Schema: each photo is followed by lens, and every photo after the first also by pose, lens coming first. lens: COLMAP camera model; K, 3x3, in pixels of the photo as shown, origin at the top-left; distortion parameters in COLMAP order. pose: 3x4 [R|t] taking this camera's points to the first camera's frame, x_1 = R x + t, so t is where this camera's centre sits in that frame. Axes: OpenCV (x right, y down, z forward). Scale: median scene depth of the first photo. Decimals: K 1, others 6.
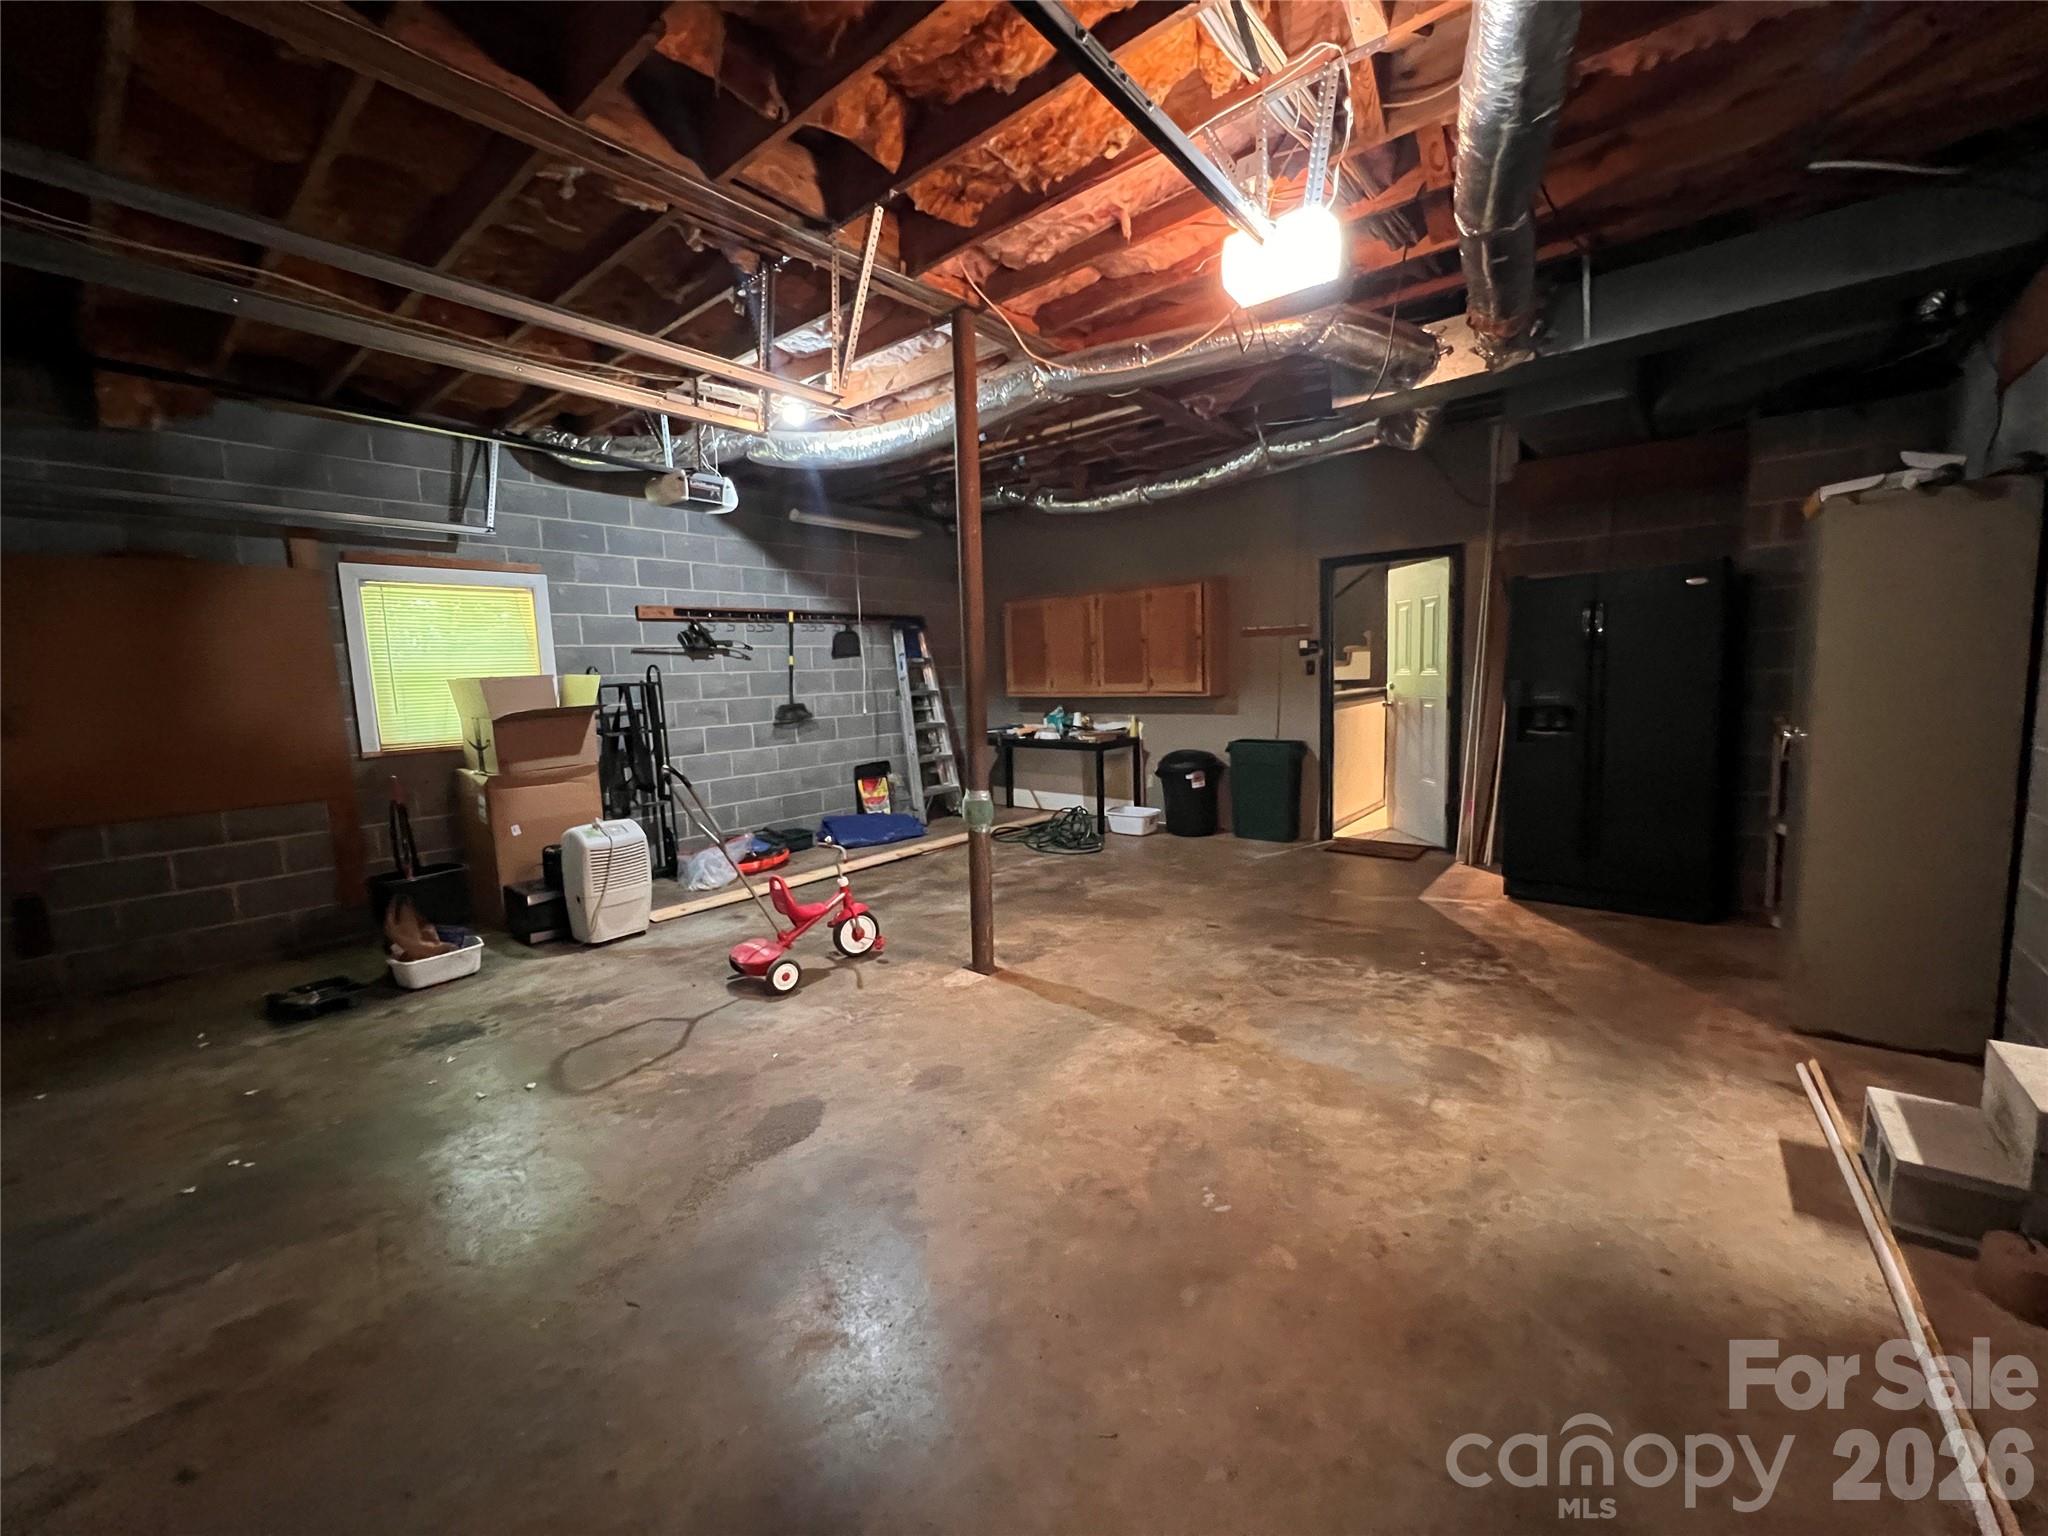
lens RADIAL K [[817.5, 0, 1021.6], [0, 817.5, 765.8], [0, 0, 1]] dist [-0.000002, 0.000039]
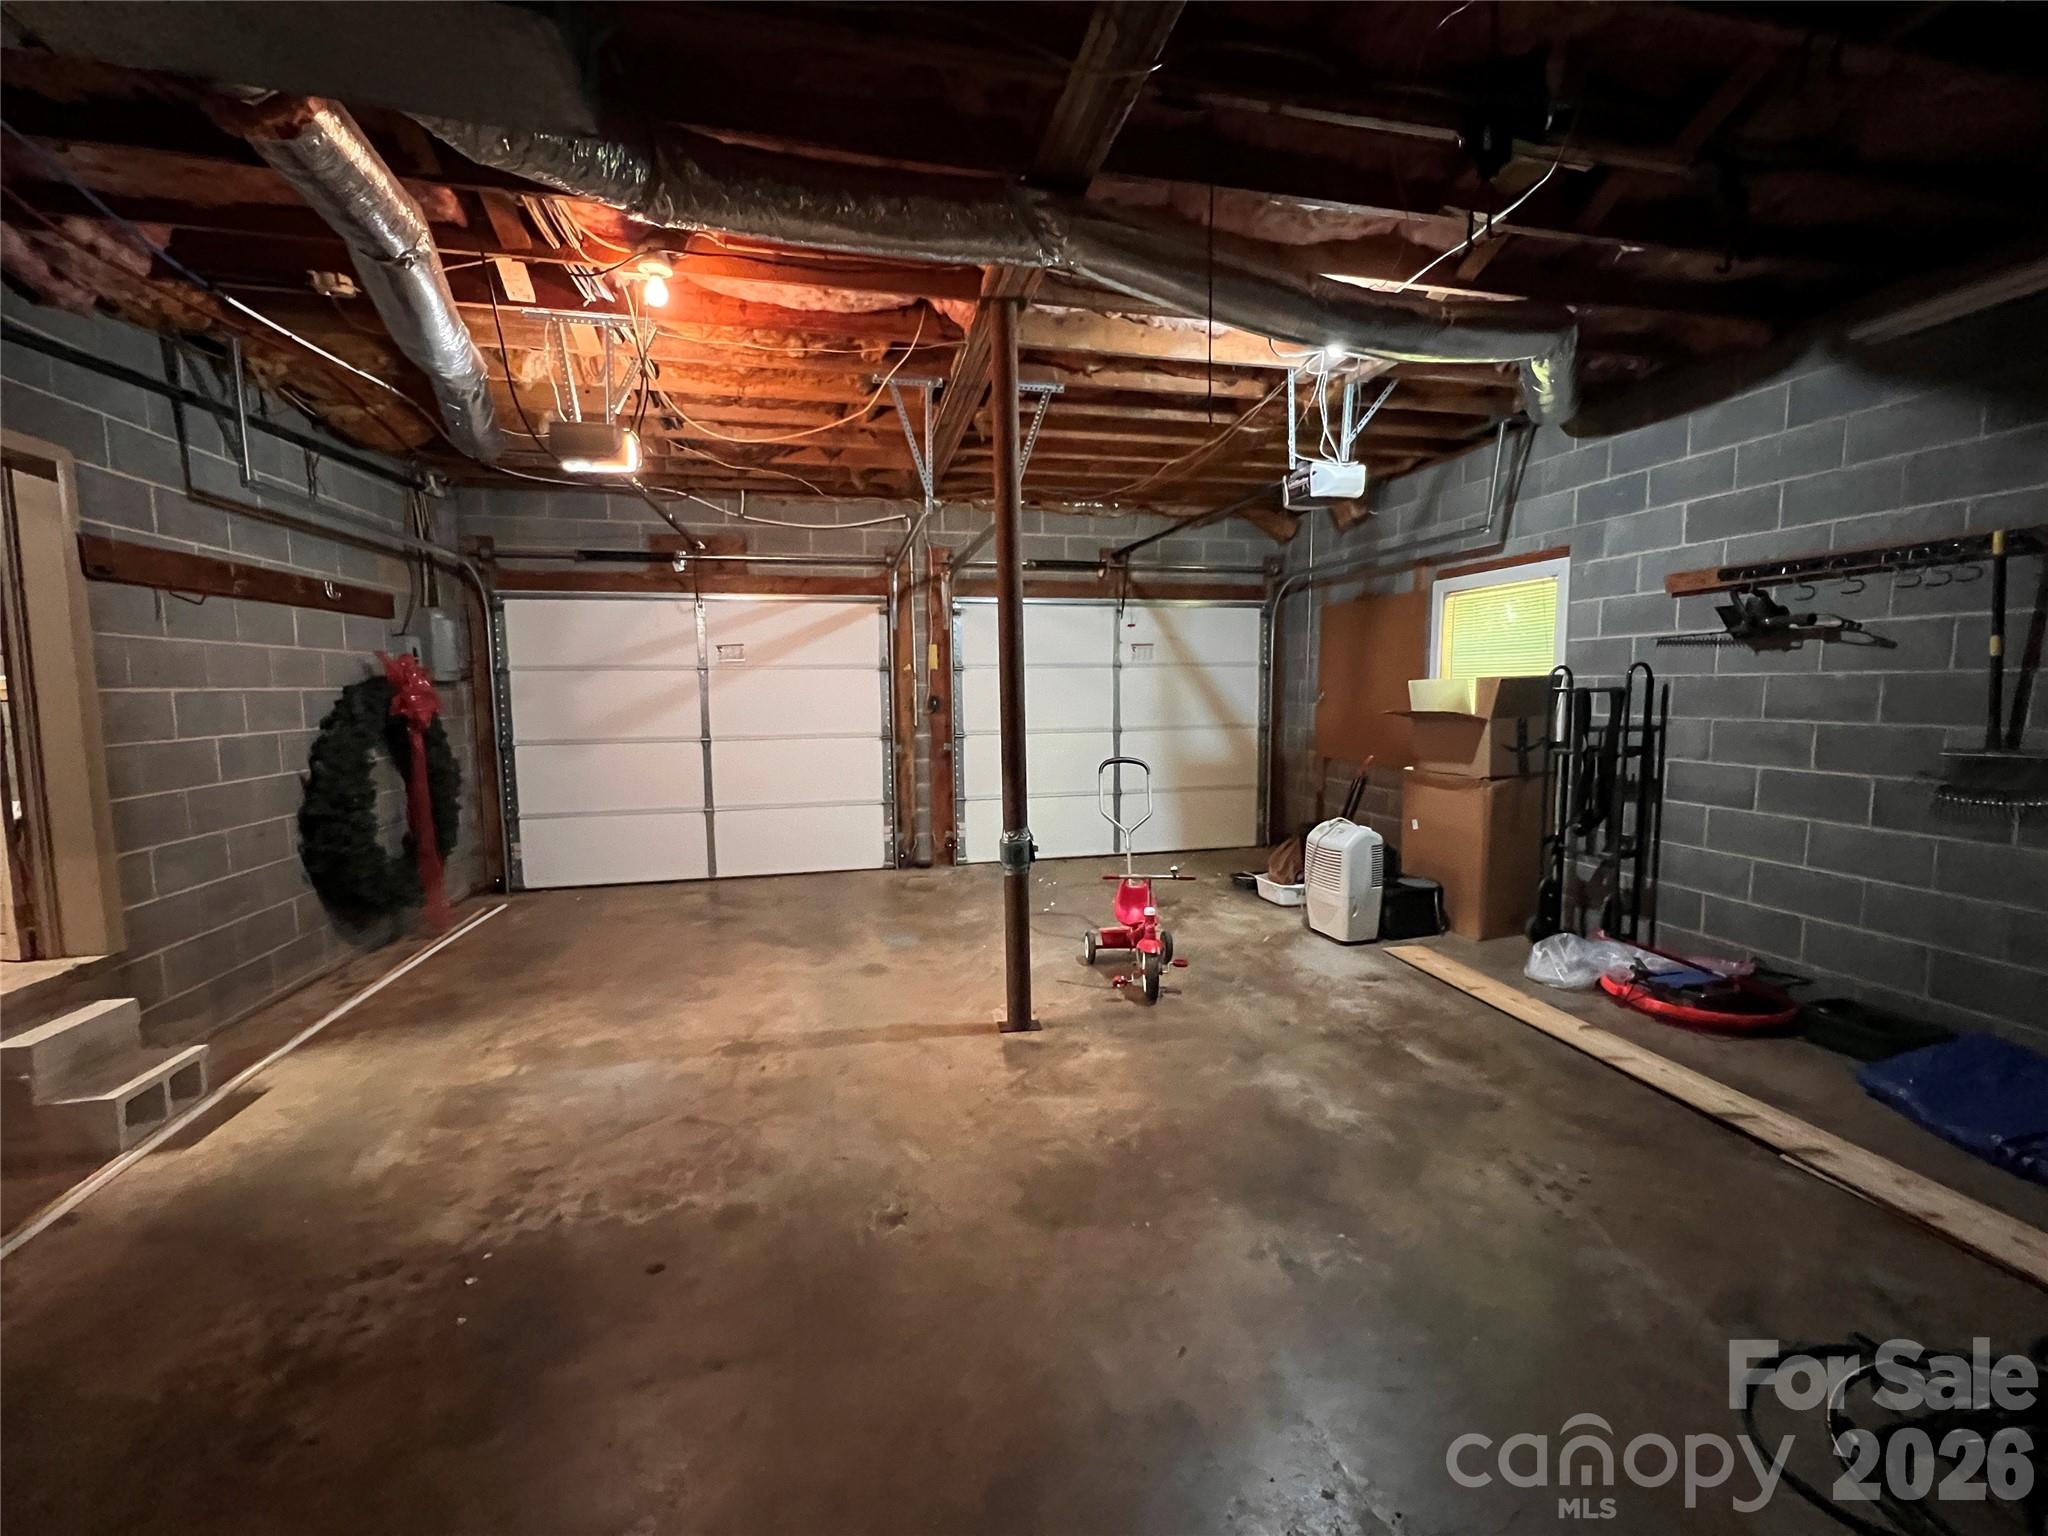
lens RADIAL K [[823.9, 0, 1022.9], [0, 823.9, 760.7], [0, 0, 1]] dist [0.000704, 0.000224]
pose [[-0.613707, 0.113536, -0.781328, 0.615500], [-0.057660, 0.980519, 0.187771, -0.206393], [0.787426, 0.160288, -0.595205, 1.467453]]
